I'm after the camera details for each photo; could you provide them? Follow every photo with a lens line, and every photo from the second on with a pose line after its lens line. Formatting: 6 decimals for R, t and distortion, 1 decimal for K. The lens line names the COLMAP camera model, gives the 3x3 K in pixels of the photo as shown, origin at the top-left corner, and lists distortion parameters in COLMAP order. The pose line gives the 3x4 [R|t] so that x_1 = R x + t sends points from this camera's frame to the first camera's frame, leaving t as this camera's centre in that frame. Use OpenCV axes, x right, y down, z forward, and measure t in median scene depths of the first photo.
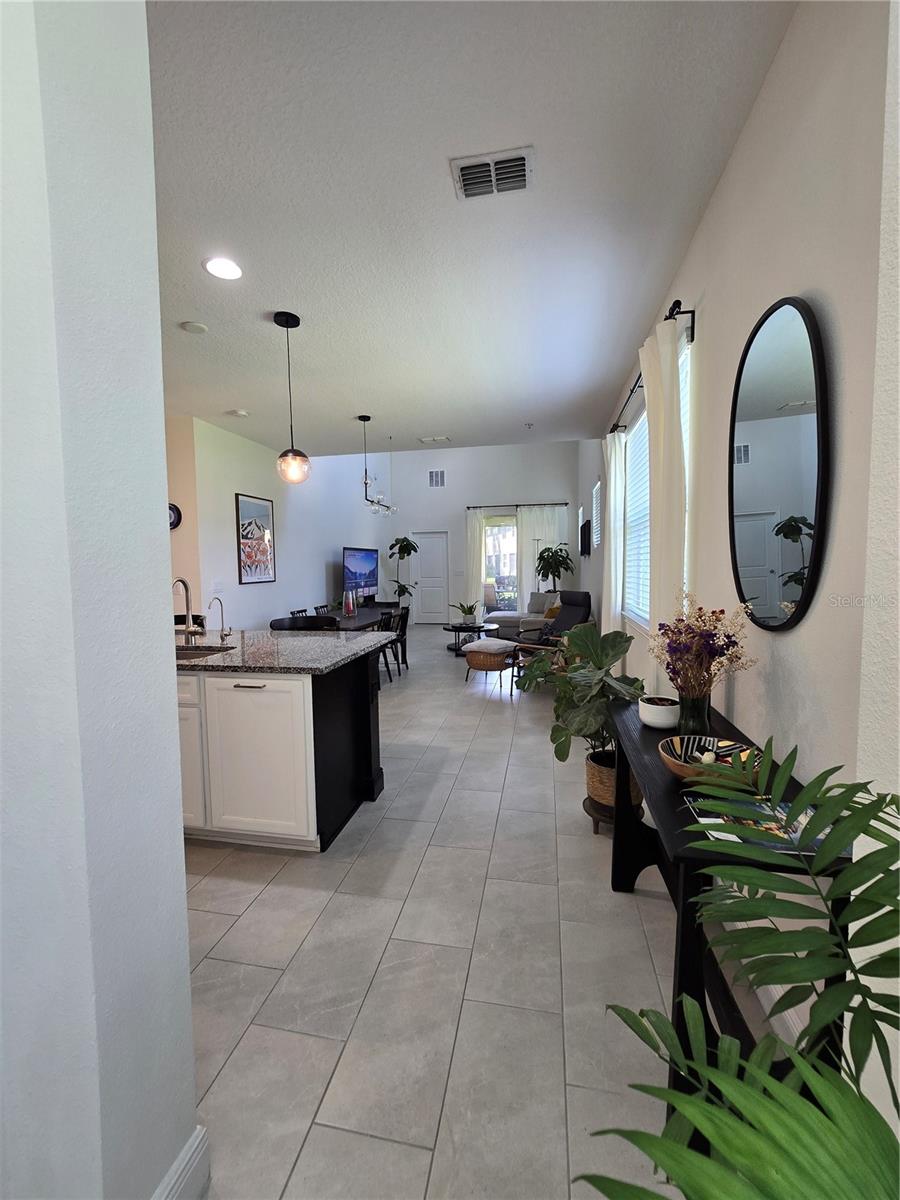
lens RADIAL K [[485.3, 0, 450.0], [0, 485.3, 600.0], [0, 0, 1]] dist [0.000802, 0.000139]
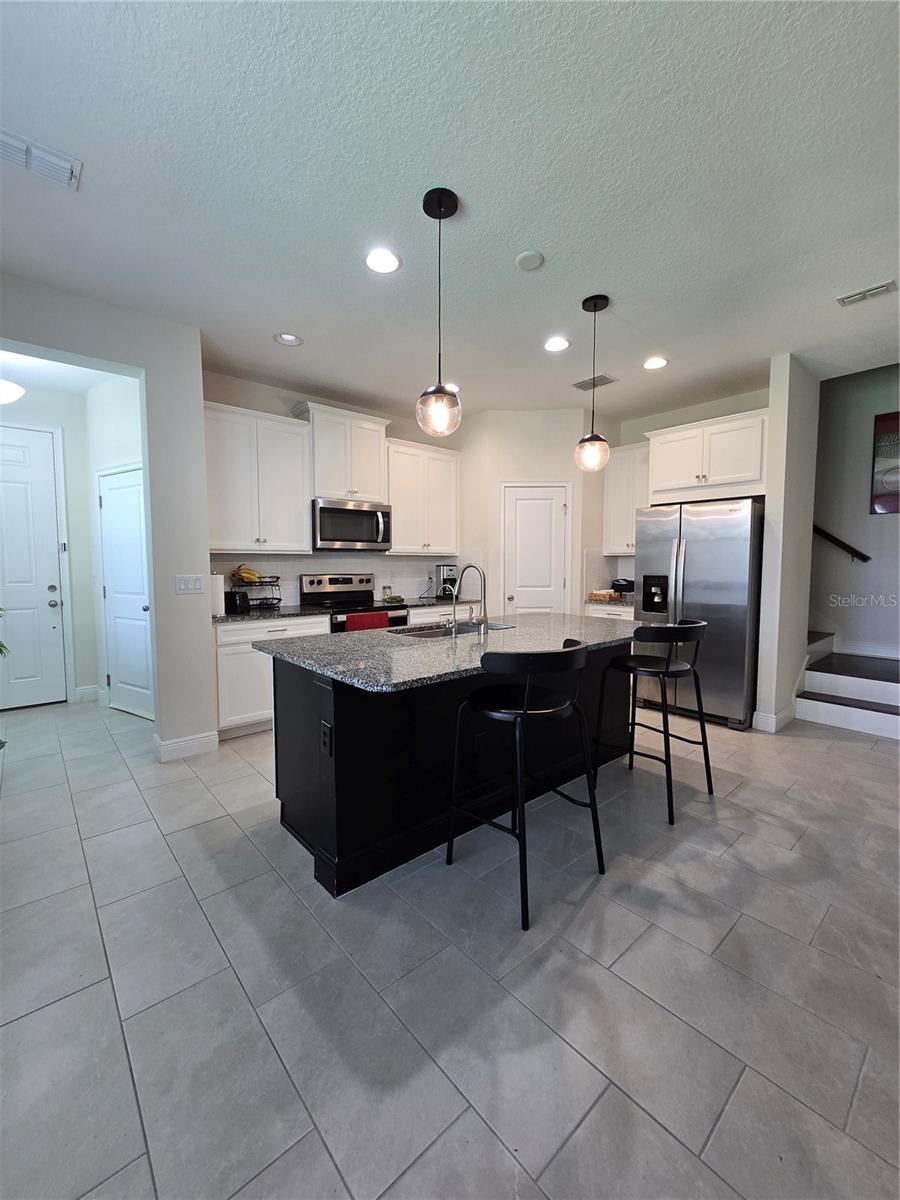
lens RADIAL K [[485.3, 0, 450.0], [0, 485.3, 600.0], [0, 0, 1]] dist [0.000802, 0.000139]
pose [[-0.611451, 0.068466, -0.788314, 0.258031], [-0.045236, 0.991596, 0.121208, -0.091951], [0.789988, 0.109773, -0.603215, 1.503455]]
